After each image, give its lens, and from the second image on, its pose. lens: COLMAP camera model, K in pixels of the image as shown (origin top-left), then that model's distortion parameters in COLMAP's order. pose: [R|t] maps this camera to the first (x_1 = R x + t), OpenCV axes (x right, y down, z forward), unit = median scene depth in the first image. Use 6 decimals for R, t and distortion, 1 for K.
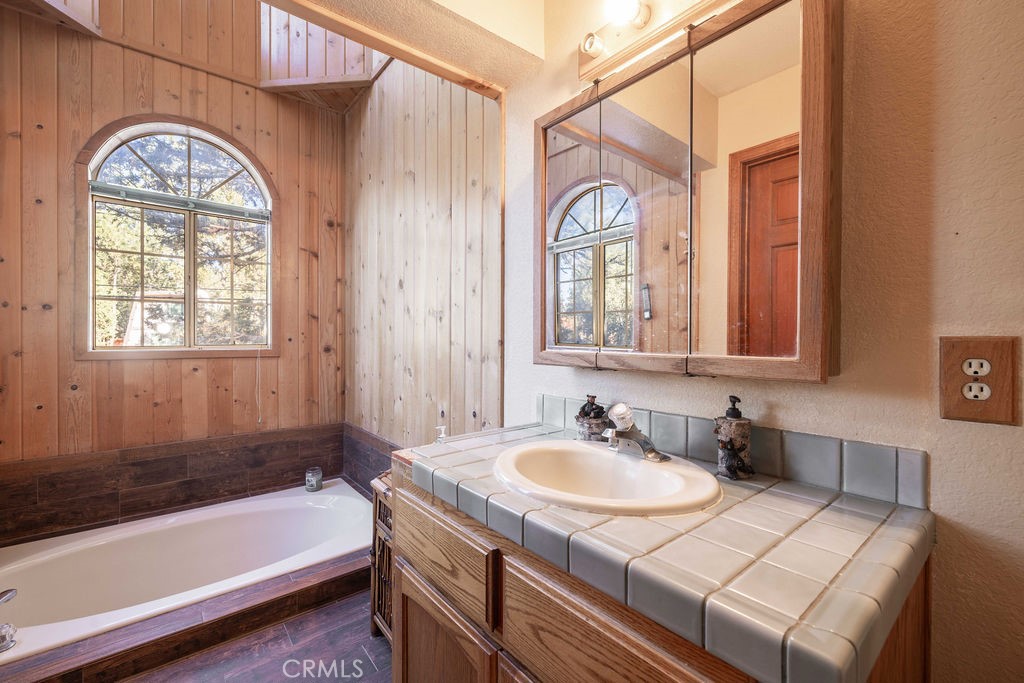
lens RADIAL K [[437.7, 0, 511.2], [0, 437.7, 335.1], [0, 0, 1]] dist [-0.000658, 0.000066]
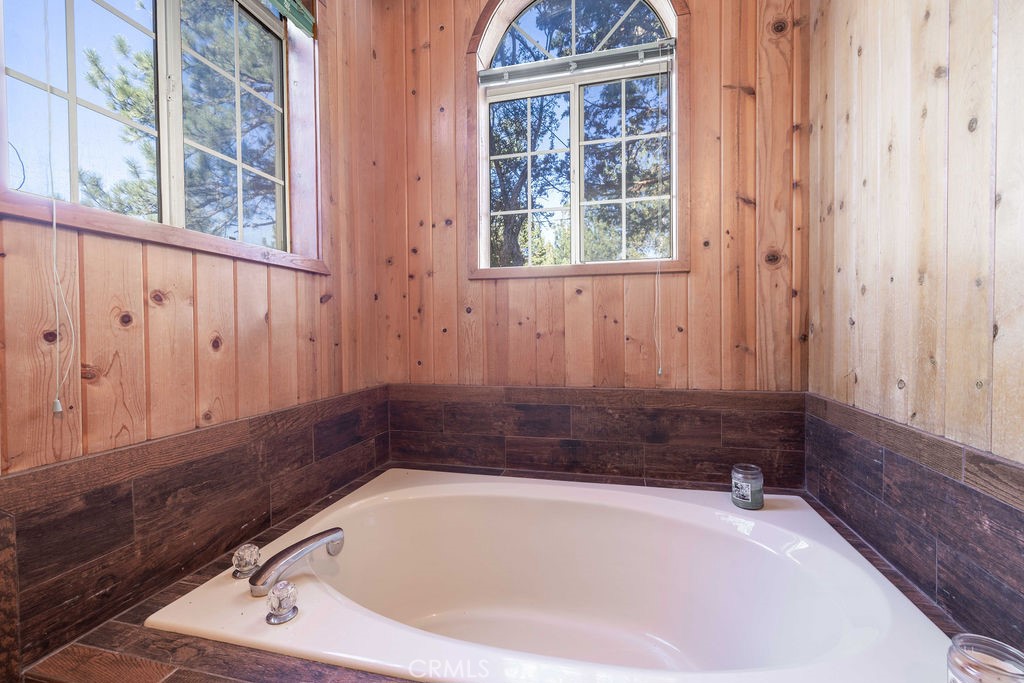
lens RADIAL K [[437.7, 0, 511.2], [0, 437.7, 335.1], [0, 0, 1]] dist [-0.000658, 0.000066]
pose [[0.608140, 0.009162, -0.793777, -0.202392], [0.007517, 0.999822, 0.017300, 0.132155], [0.793794, -0.016488, 0.607963, 0.446338]]
